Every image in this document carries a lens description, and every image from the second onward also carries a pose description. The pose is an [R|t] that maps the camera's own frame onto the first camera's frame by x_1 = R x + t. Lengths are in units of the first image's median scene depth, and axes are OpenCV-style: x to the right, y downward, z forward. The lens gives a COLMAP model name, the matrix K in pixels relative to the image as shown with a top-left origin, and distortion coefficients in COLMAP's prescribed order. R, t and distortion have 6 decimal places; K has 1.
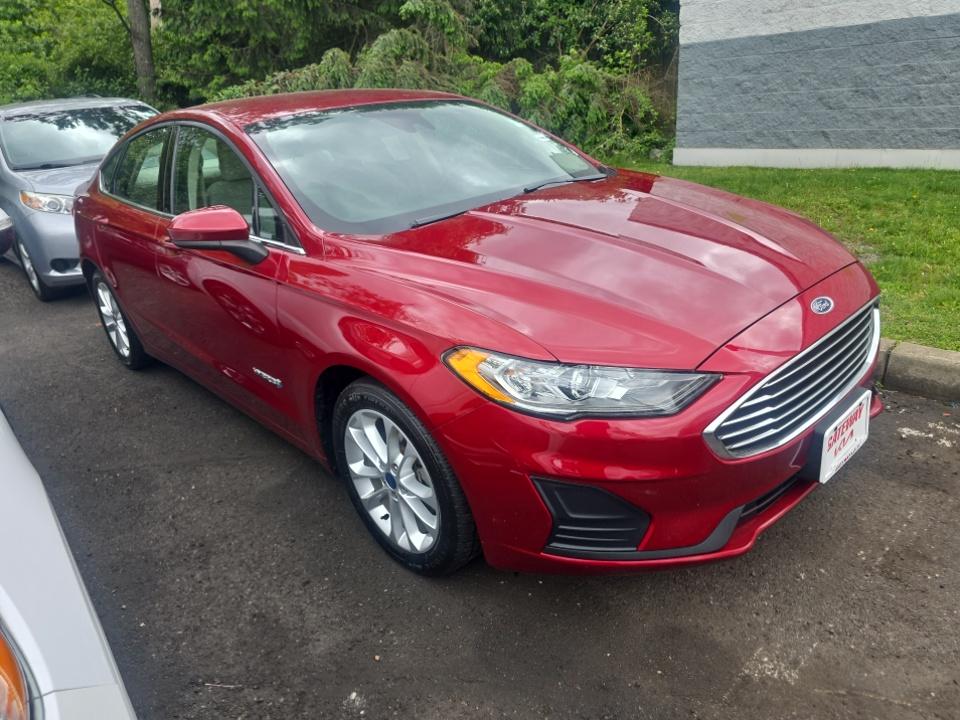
lens RADIAL K [[651.0, 0, 481.5], [0, 651.0, 356.1], [0, 0, 1]] dist [0.017964, -0.028263]
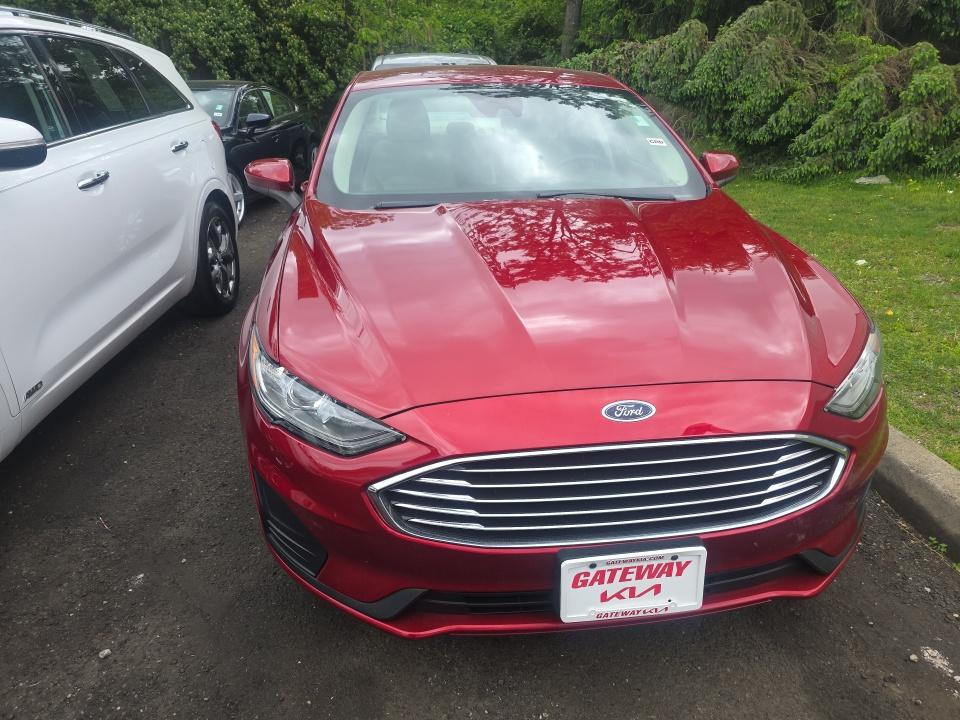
lens RADIAL K [[651.0, 0, 480.9], [0, 651.0, 363.8], [0, 0, 1]] dist [0.017964, -0.028263]
pose [[0.804849, 0.307637, -0.507521, 0.156799], [-0.279770, 0.950853, 0.132694, -0.037842], [0.523399, 0.035191, 0.851361, 0.054995]]
